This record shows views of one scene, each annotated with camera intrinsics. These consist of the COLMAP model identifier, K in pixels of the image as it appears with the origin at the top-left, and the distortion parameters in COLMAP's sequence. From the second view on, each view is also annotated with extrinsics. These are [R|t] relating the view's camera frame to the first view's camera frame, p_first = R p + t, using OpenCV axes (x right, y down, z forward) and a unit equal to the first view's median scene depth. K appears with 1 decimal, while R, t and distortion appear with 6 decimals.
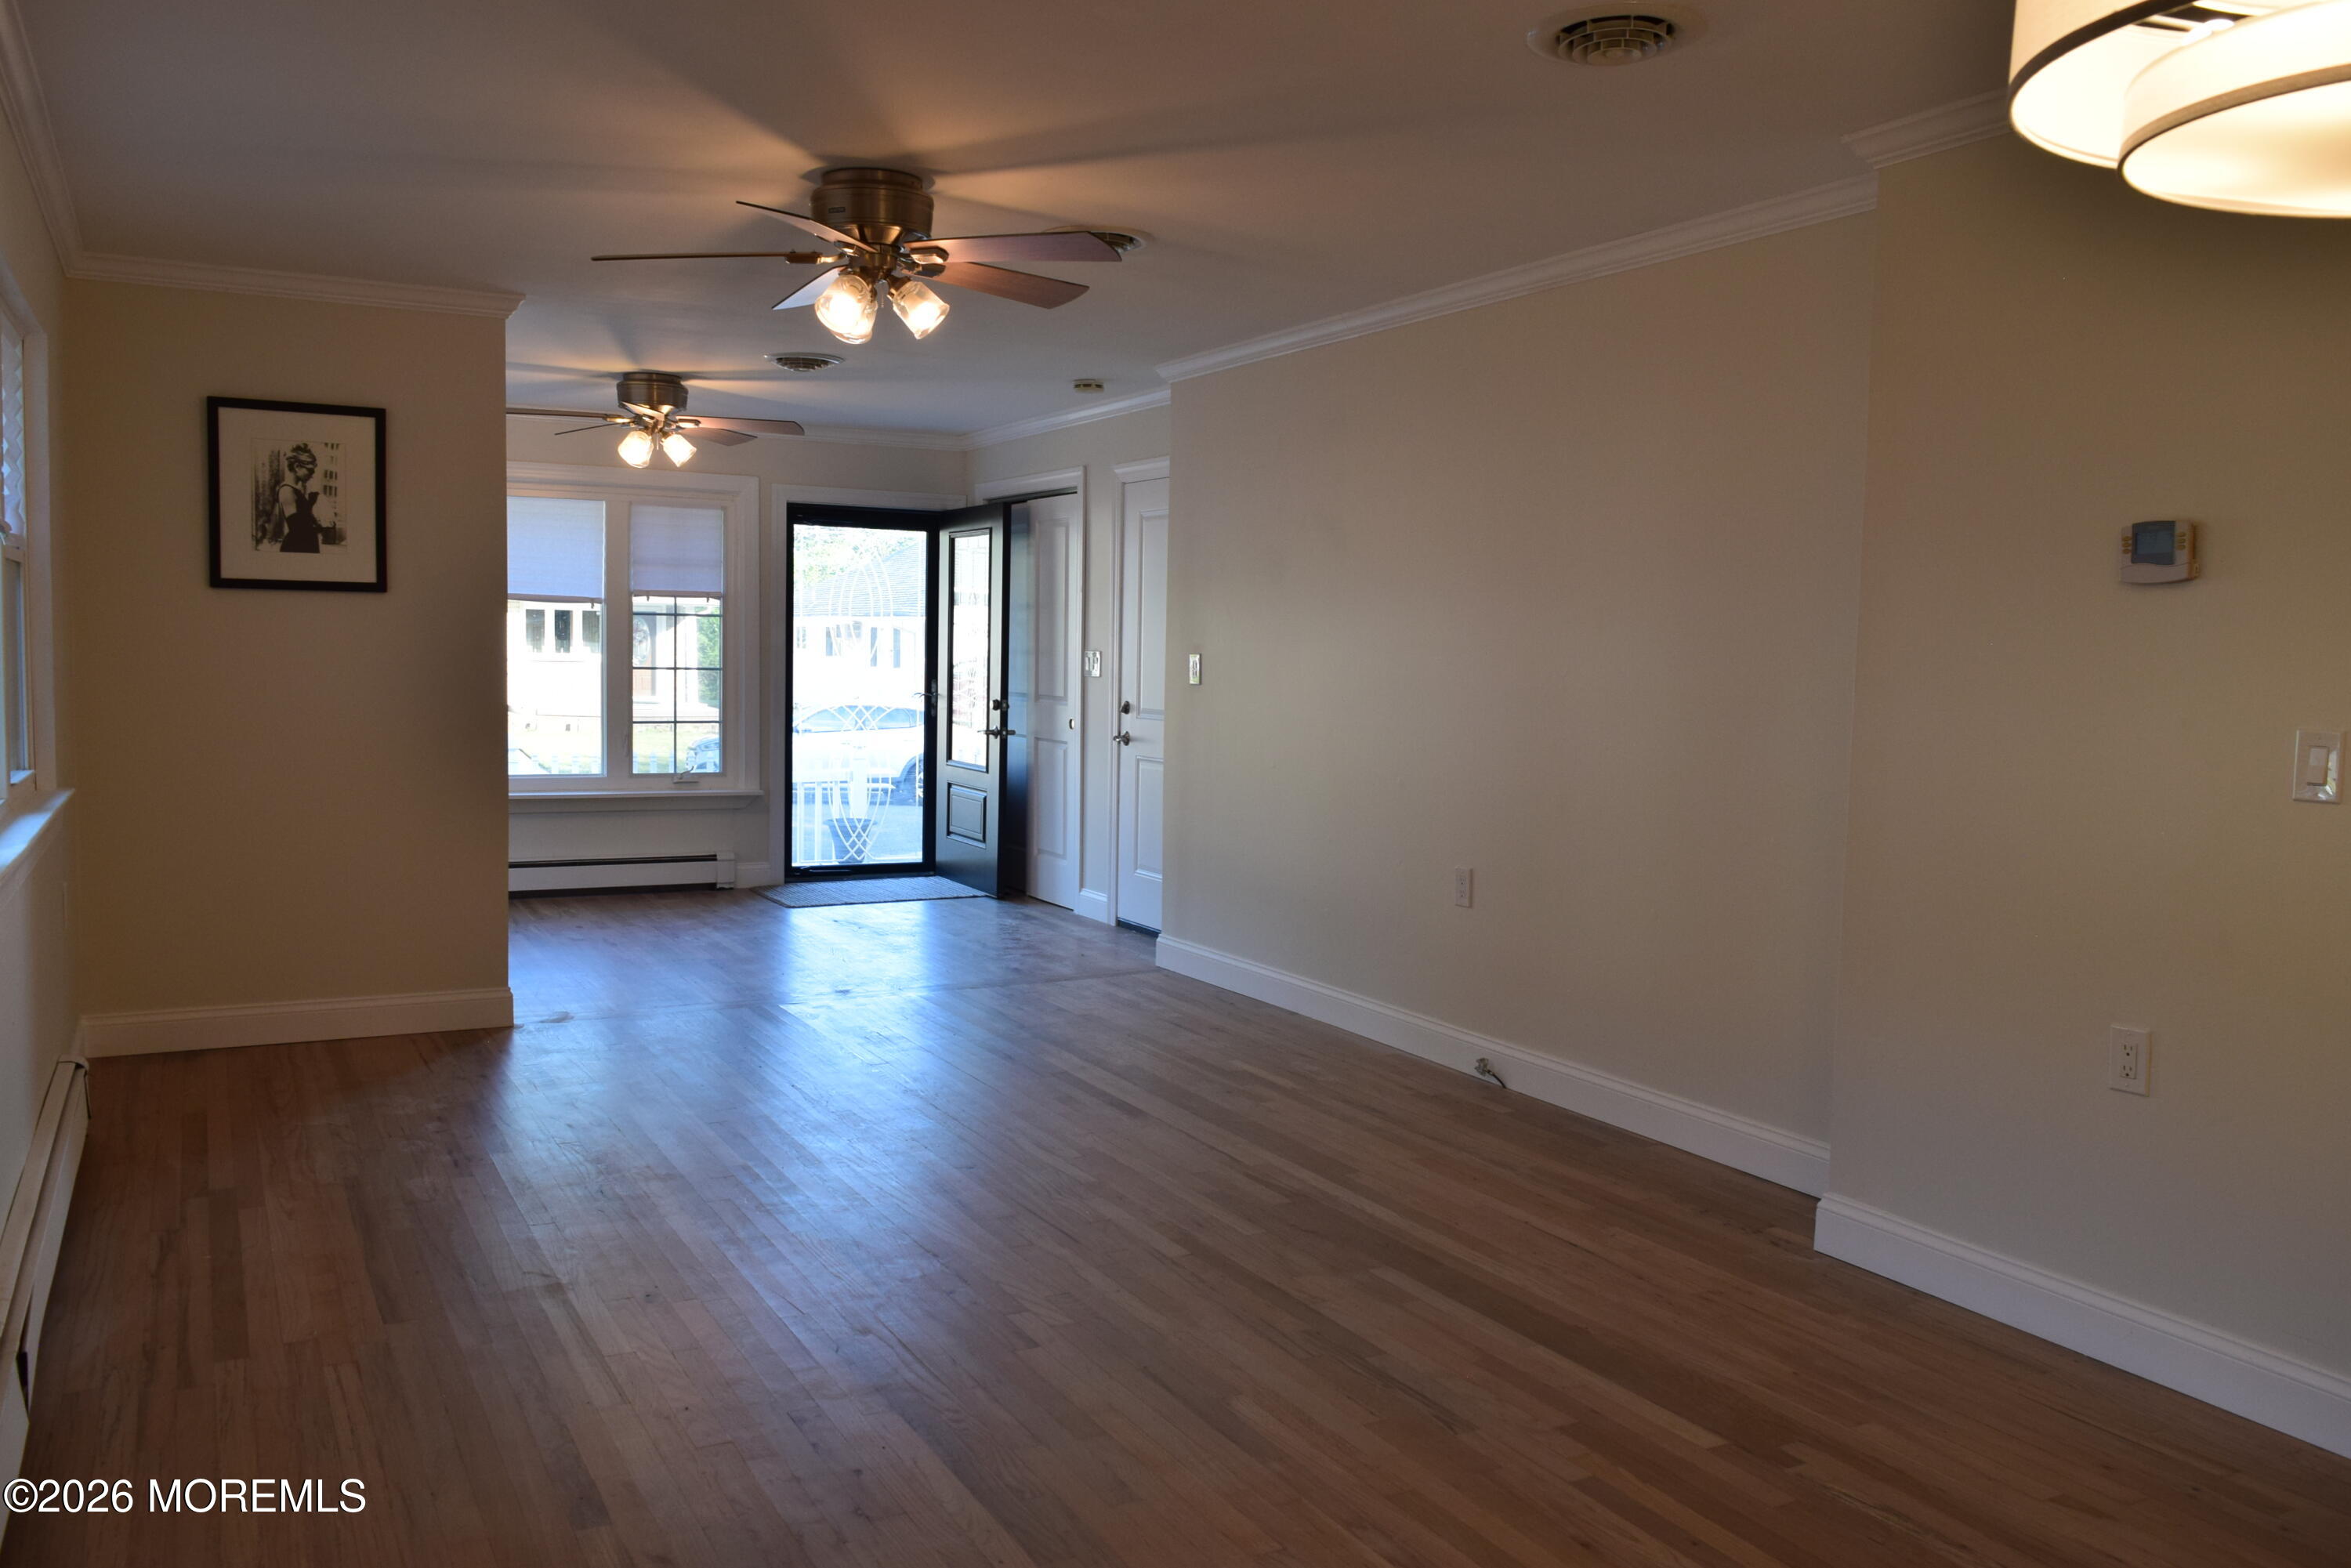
lens RADIAL K [[1819.6, 0, 1180.5], [0, 1819.6, 777.6], [0, 0, 1]] dist [-0.023967, 0.015042]
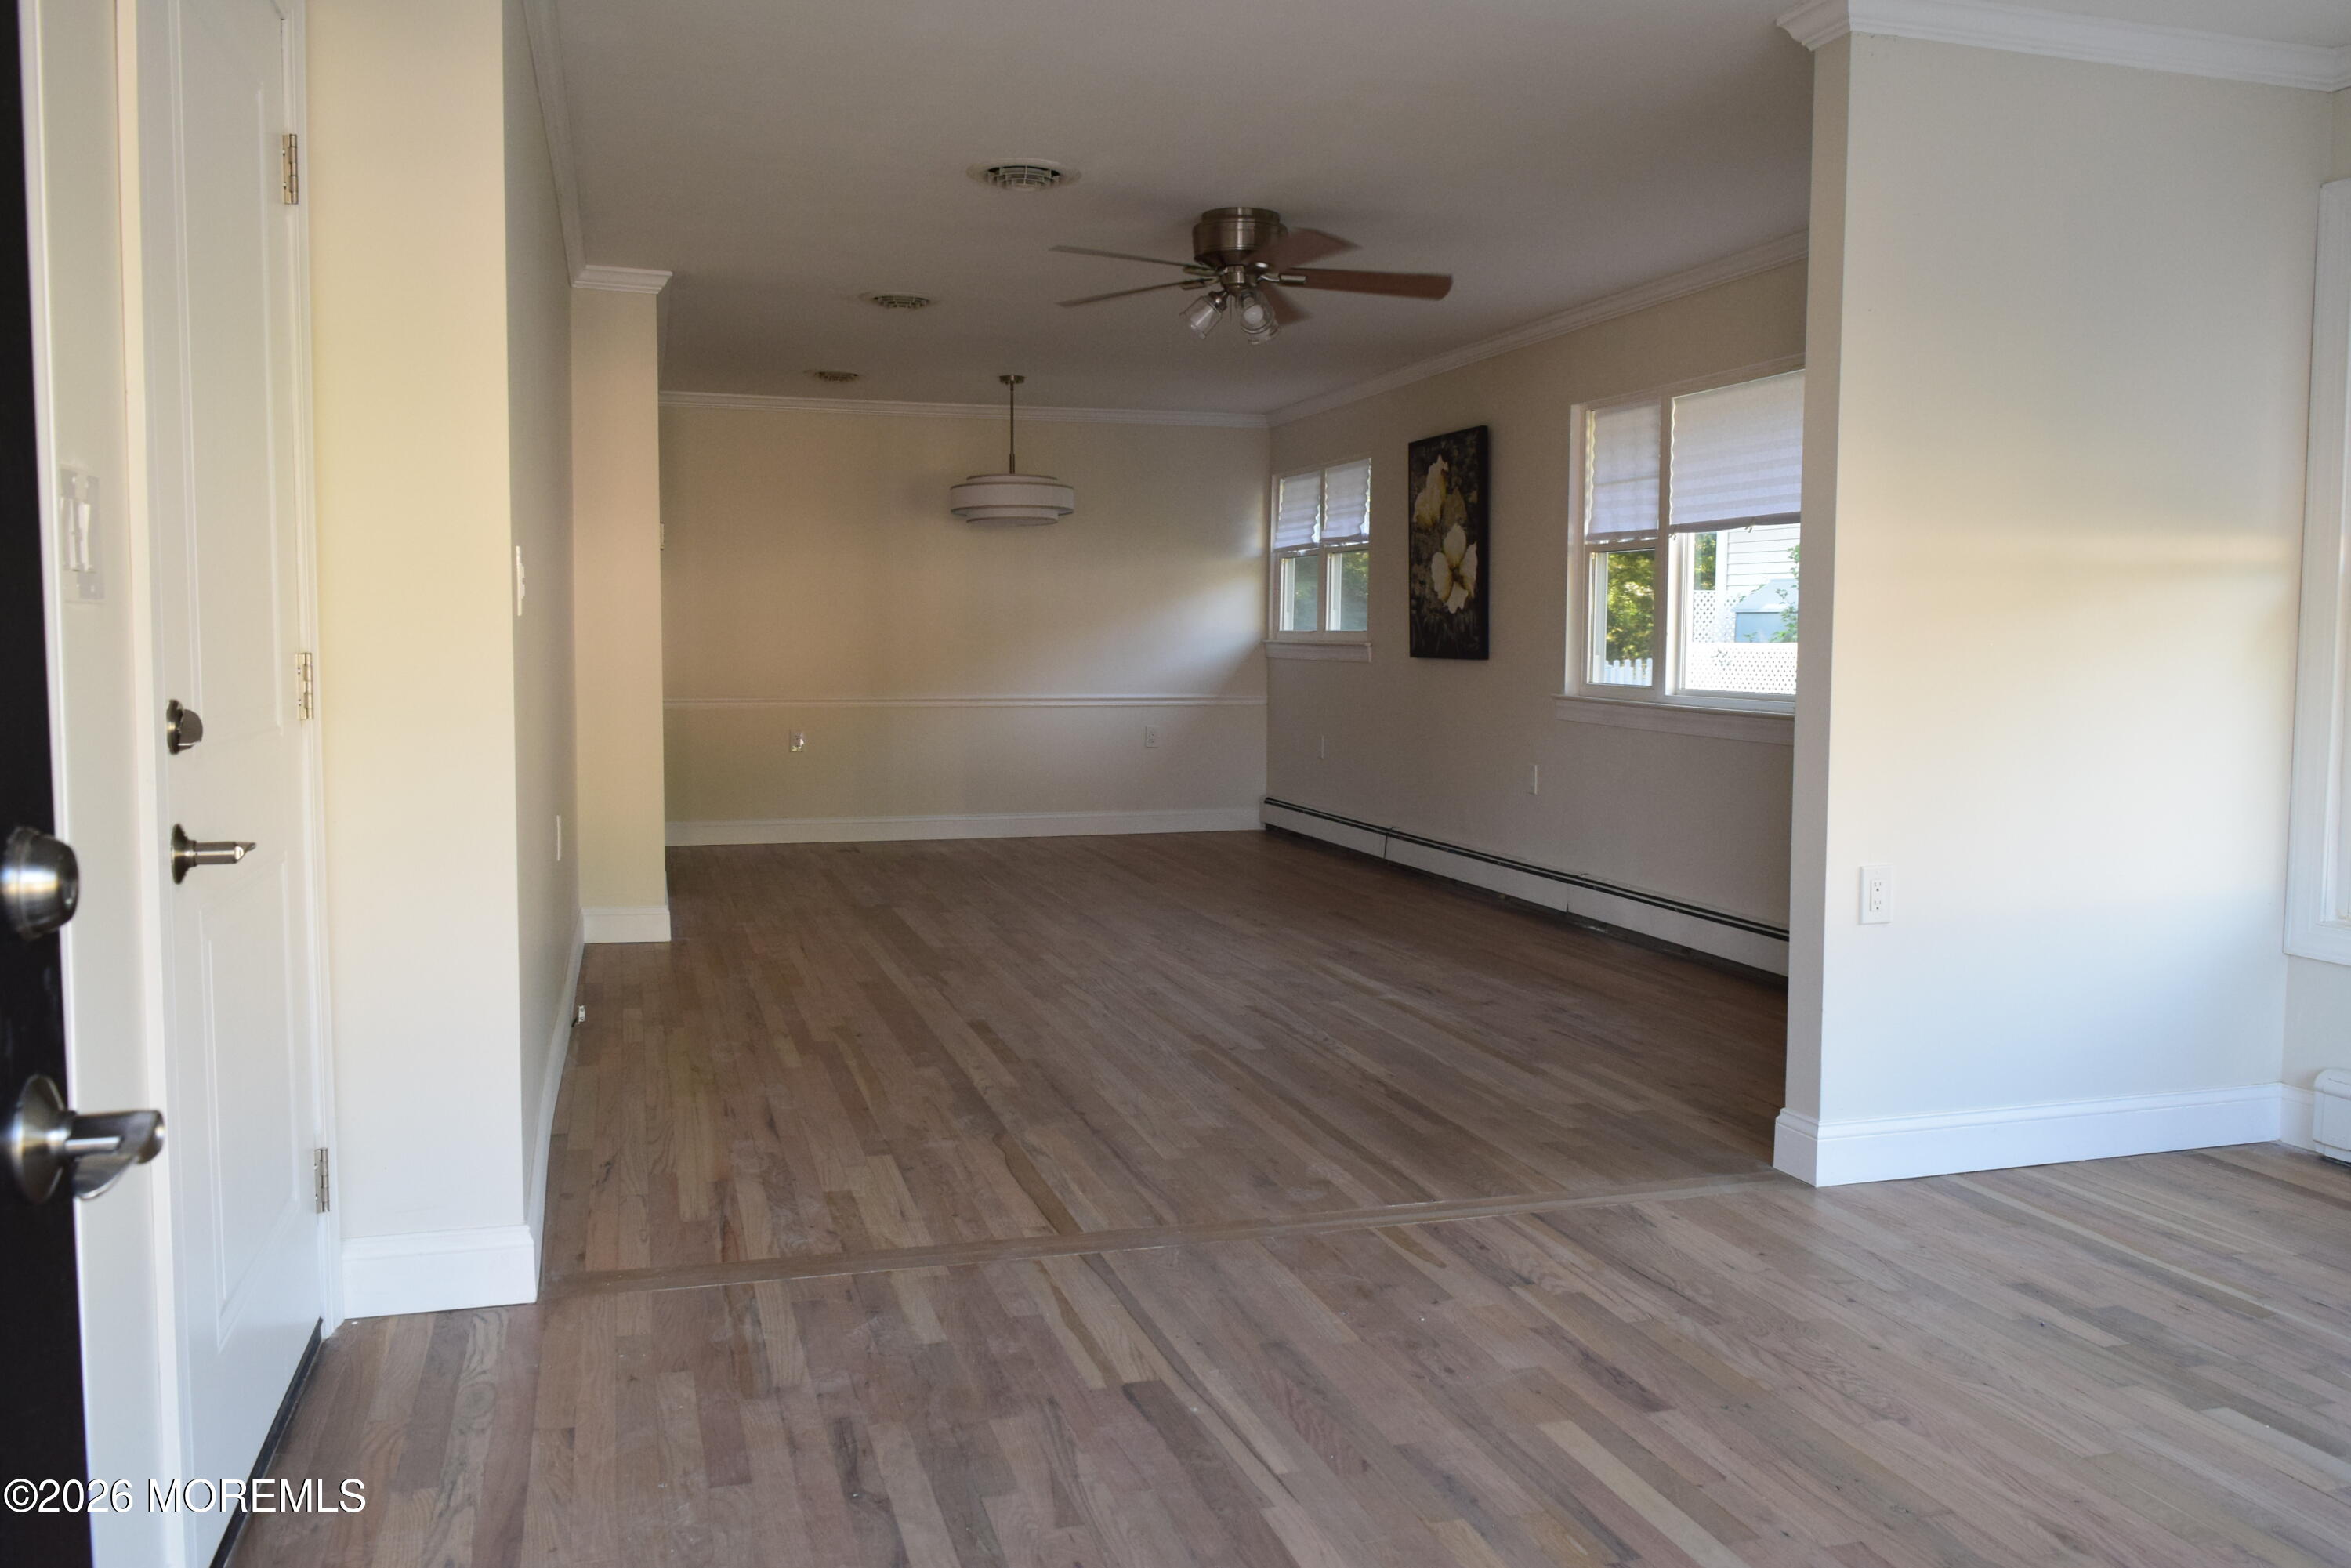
lens RADIAL K [[1819.6, 0, 1172.9], [0, 1819.6, 787.4], [0, 0, 1]] dist [-0.023967, 0.015042]
pose [[-0.982189, -0.035326, 0.184544, -0.300470], [-0.007353, 0.988641, 0.150116, -0.099471], [-0.187751, 0.146085, -0.971292, 1.782746]]
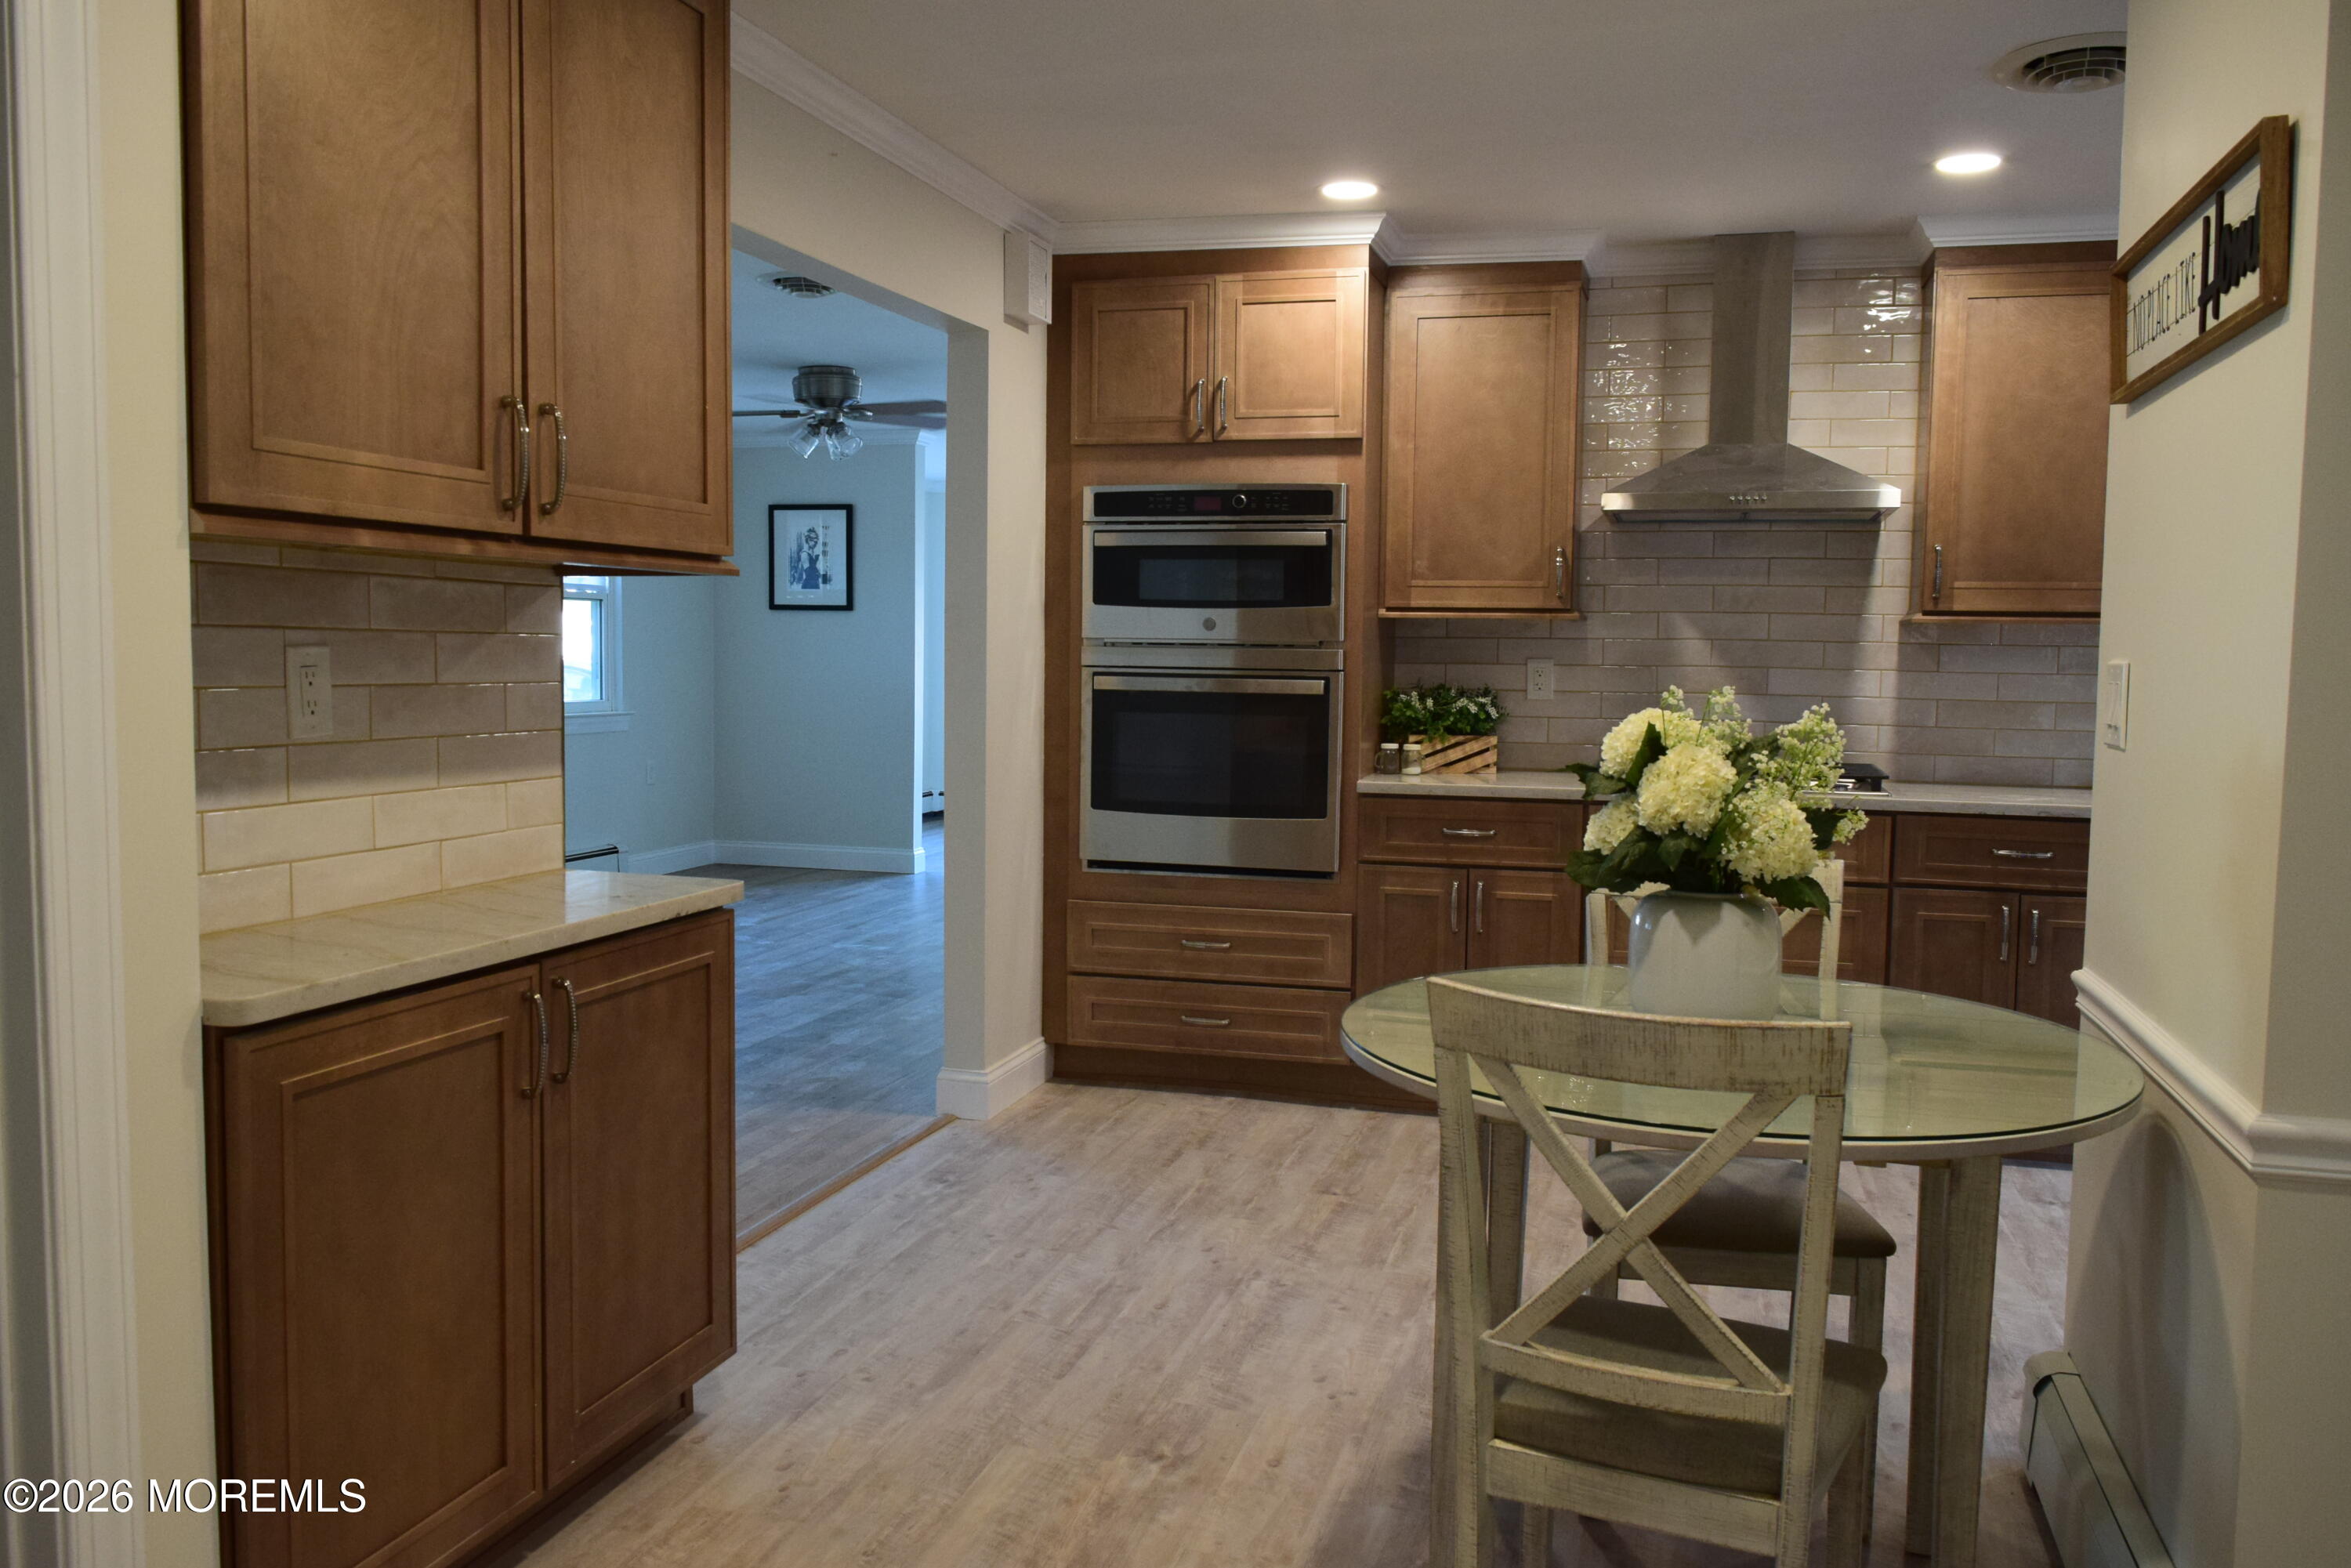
lens RADIAL K [[1819.6, 0, 1171.5], [0, 1819.6, 786.0], [0, 0, 1]] dist [-0.023967, 0.015042]
pose [[0.723246, 0.047230, -0.688974, 1.005783], [-0.047233, 0.998705, 0.018880, 0.017907], [0.688974, 0.018887, 0.724540, -0.041558]]
